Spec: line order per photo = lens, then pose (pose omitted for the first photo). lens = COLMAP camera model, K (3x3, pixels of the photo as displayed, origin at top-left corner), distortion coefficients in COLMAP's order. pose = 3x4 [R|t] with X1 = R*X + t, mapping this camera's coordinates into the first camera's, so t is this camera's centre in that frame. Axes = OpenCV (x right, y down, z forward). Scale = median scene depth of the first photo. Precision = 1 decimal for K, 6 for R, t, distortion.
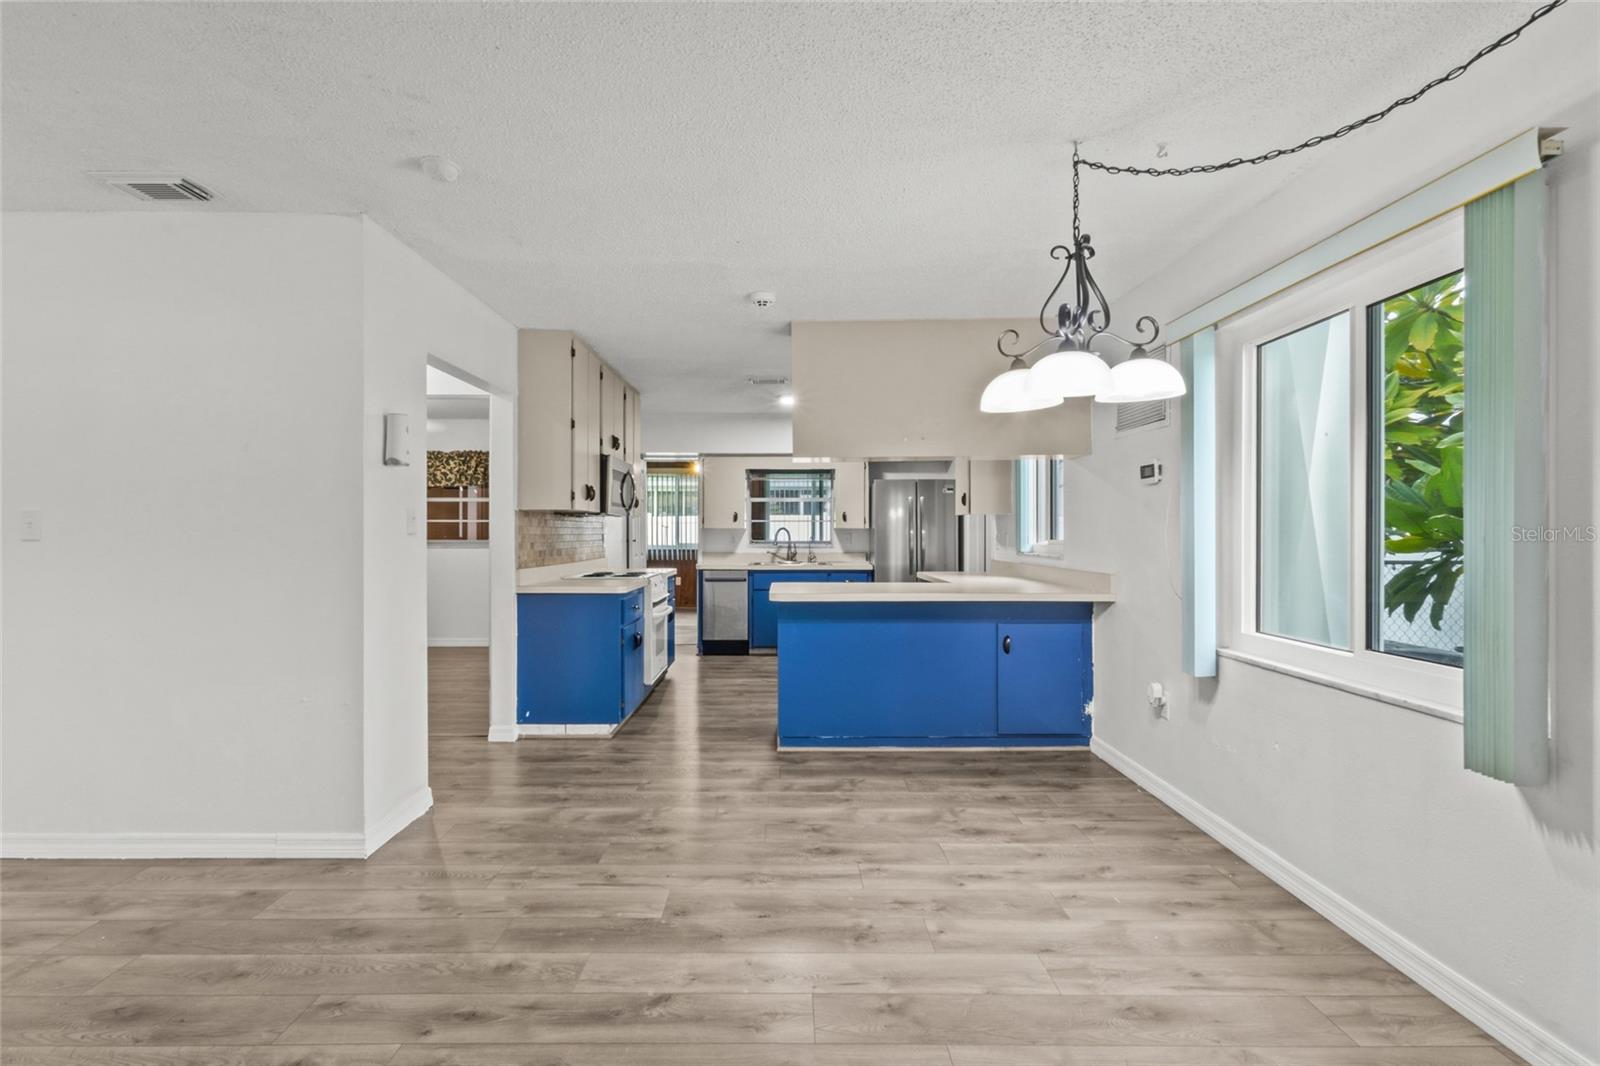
lens RADIAL K [[754.4, 0, 784.3], [0, 754.4, 530.8], [0, 0, 1]] dist [0.002094, 0.000988]
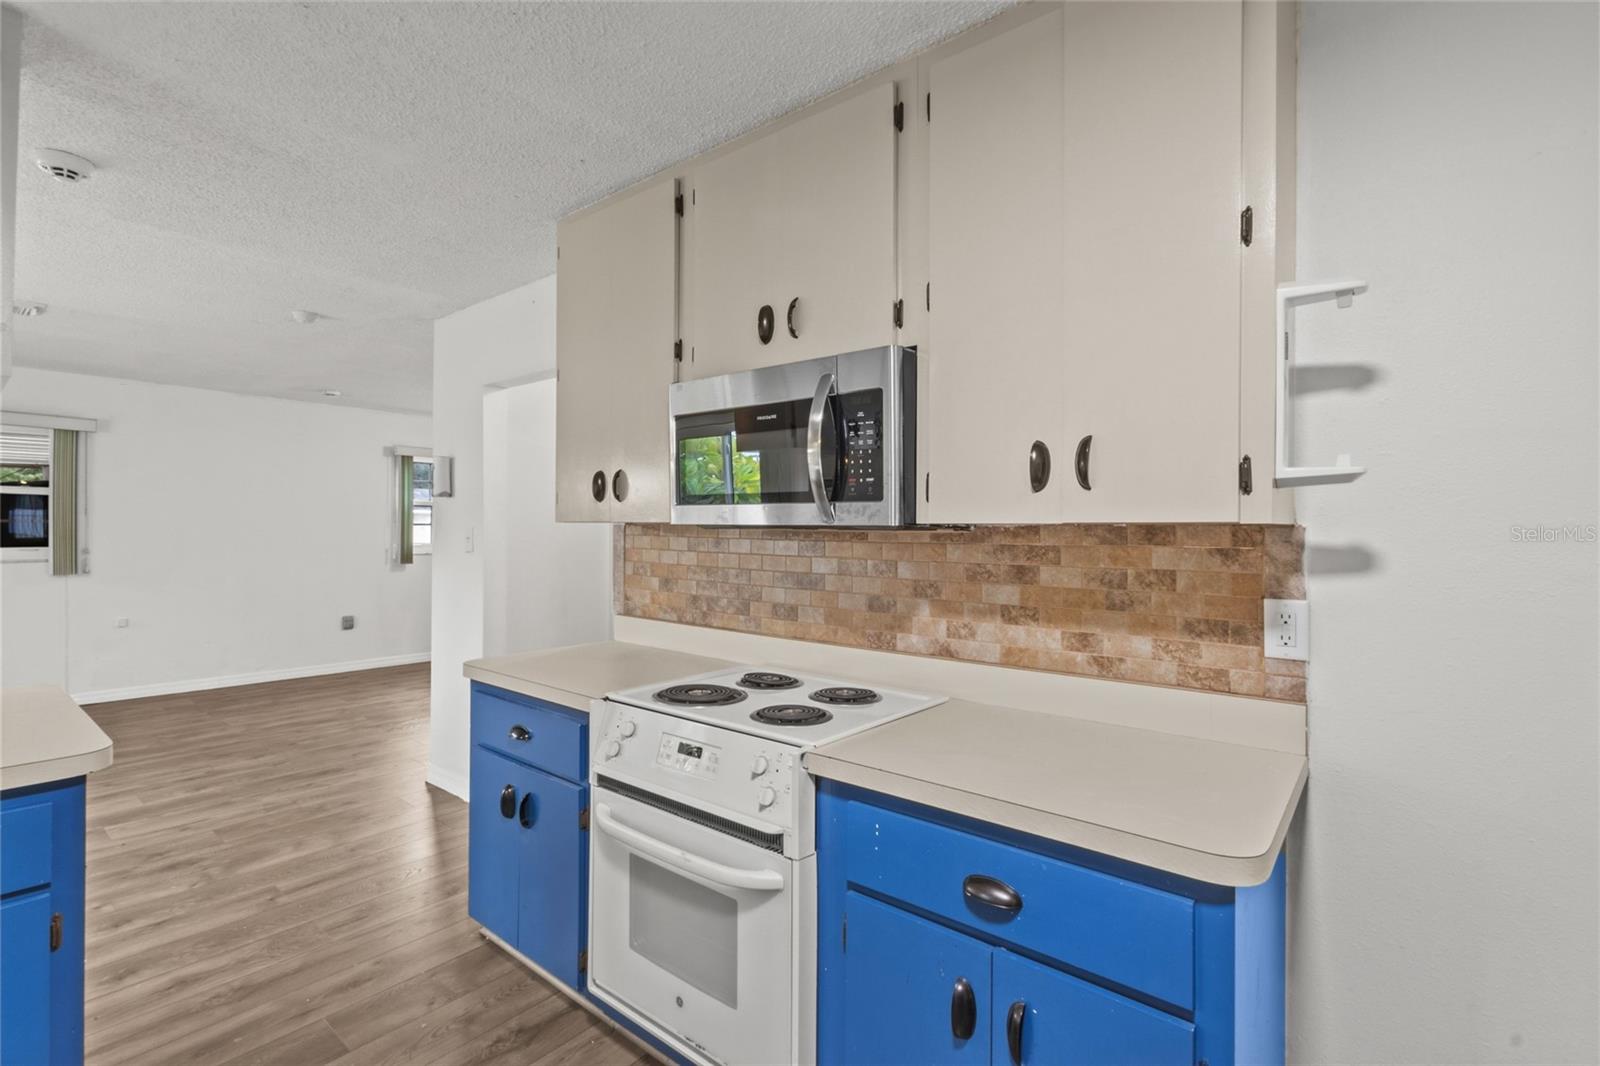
lens RADIAL K [[734.9, 0, 791.8], [0, 734.9, 529.7], [0, 0, 1]] dist [0.002980, 0.000755]
pose [[-0.637329, -0.003476, -0.770584, 0.054016], [-0.004567, 0.999989, -0.000734, -0.029066], [0.770578, 0.003051, -0.637338, 1.934629]]
